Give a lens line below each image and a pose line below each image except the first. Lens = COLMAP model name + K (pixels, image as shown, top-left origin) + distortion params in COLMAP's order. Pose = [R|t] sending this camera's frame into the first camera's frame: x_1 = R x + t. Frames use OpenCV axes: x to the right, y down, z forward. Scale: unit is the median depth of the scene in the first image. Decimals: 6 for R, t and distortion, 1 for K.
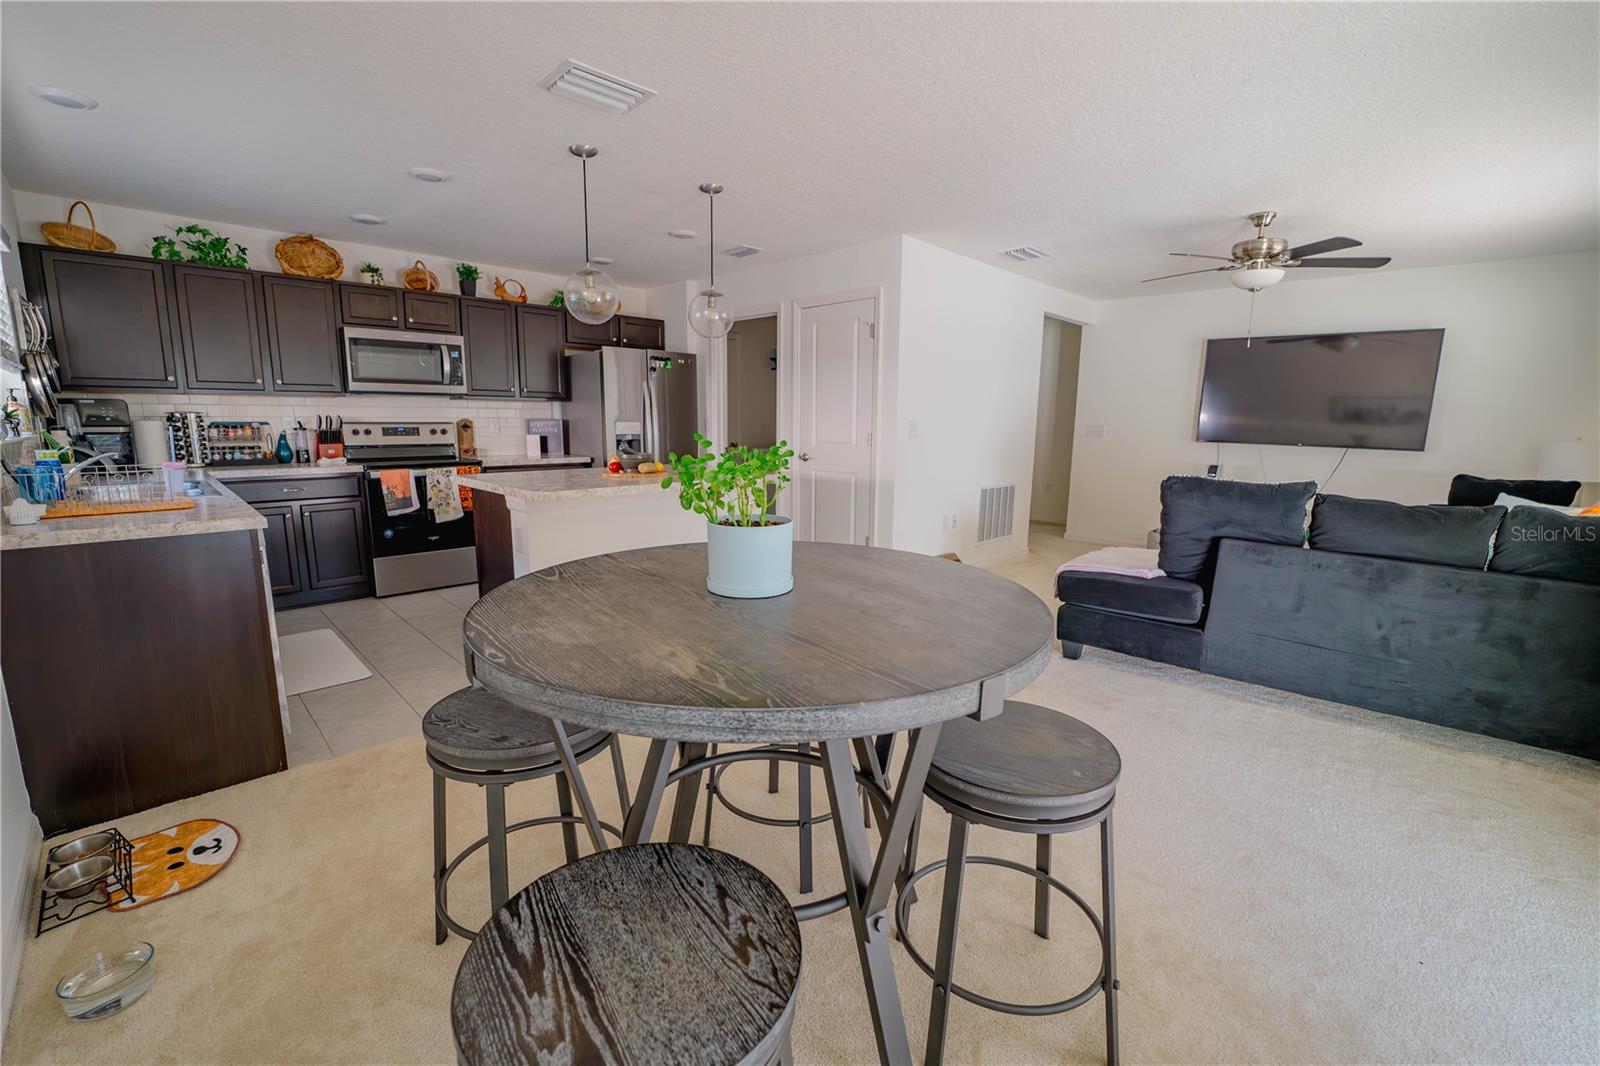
lens RADIAL K [[677.4, 0, 790.5], [0, 677.4, 535.3], [0, 0, 1]] dist [-0.032939, 0.005861]
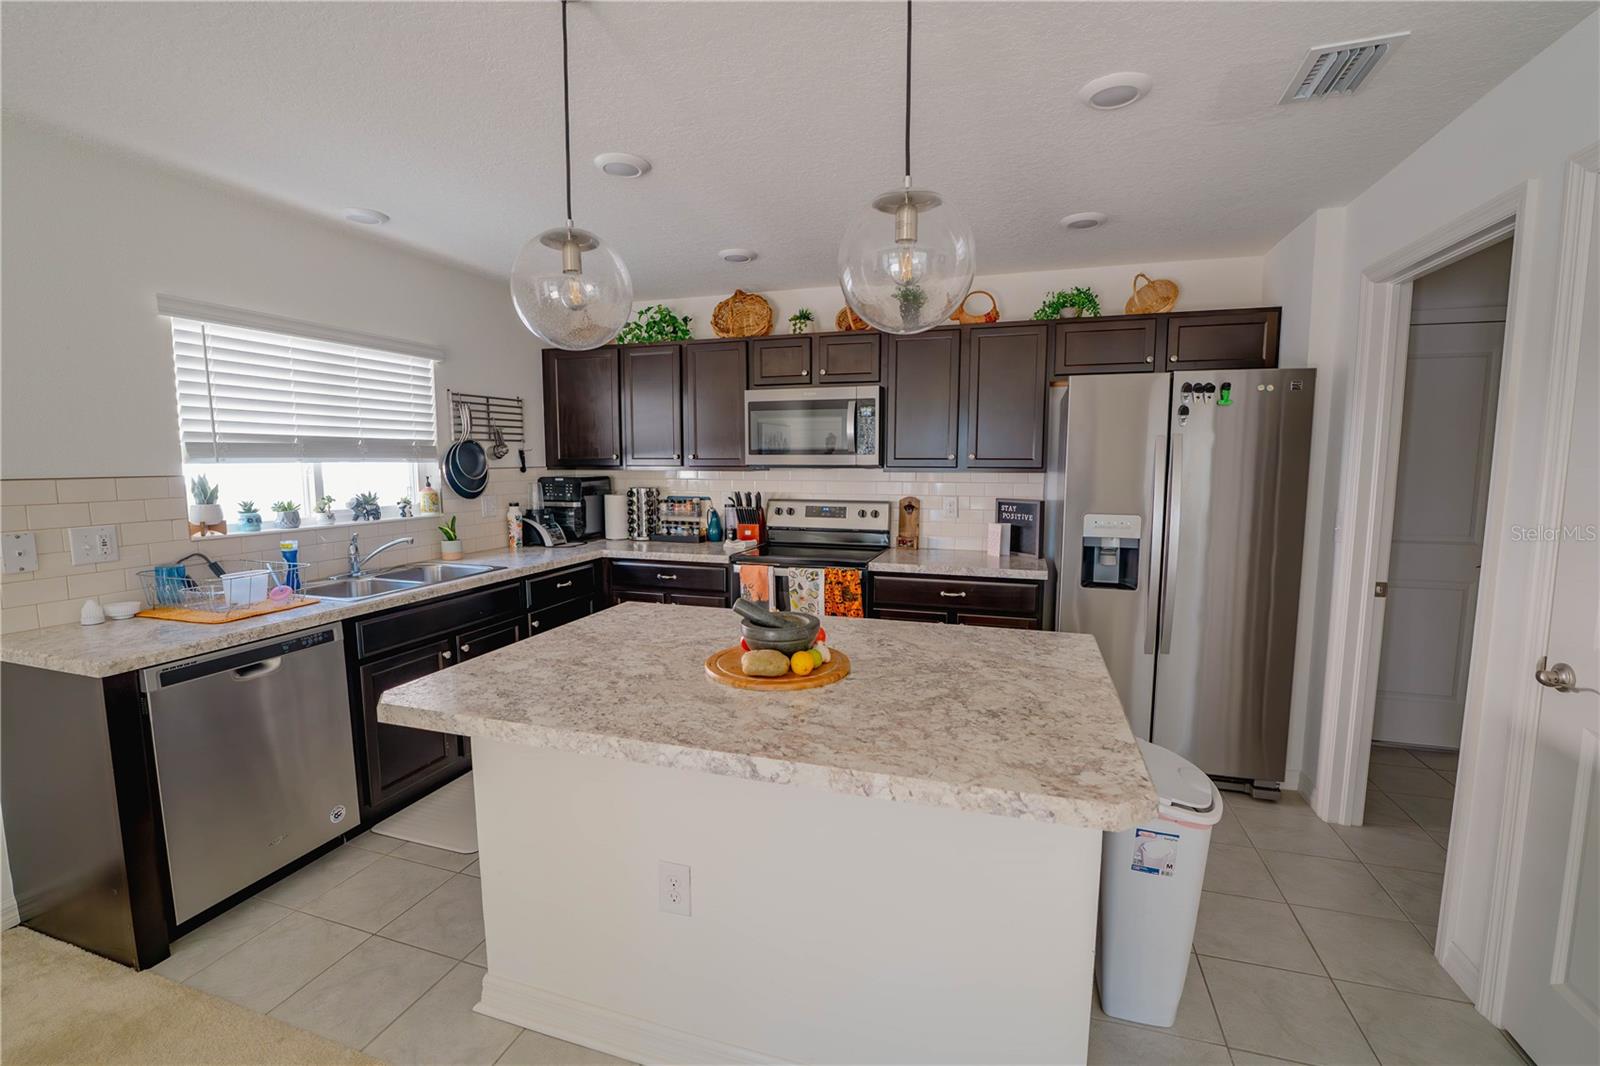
lens RADIAL K [[674.9, 0, 829.6], [0, 674.9, 532.0], [0, 0, 1]] dist [-0.016071, 0.000033]
pose [[0.463296, 0.086475, -0.881975, 0.143672], [-0.144160, 0.989326, 0.021274, -0.163247], [0.874400, 0.117289, 0.470817, 0.688557]]
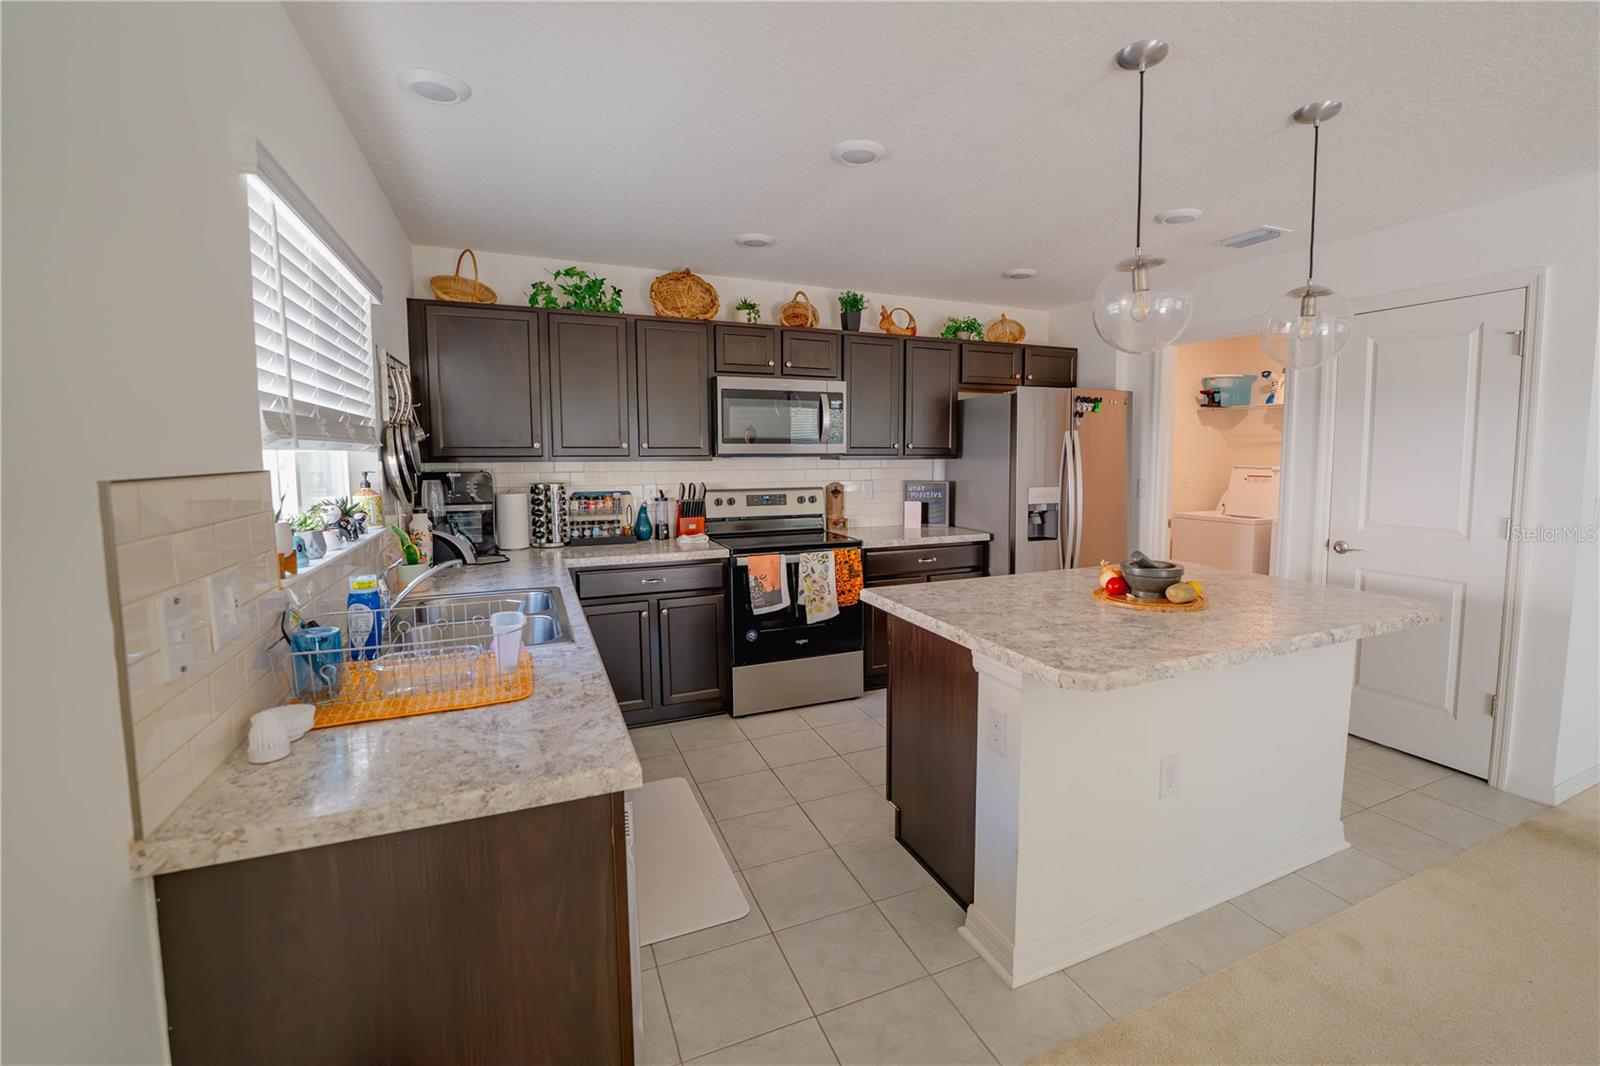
lens RADIAL K [[677.4, 0, 818.1], [0, 677.4, 513.5], [0, 0, 1]] dist [-0.032939, 0.005861]
pose [[0.931805, 0.022281, -0.362276, -0.247262], [-0.050666, 0.996326, -0.069041, -0.093376], [0.359406, 0.082688, 0.929510, 0.286657]]
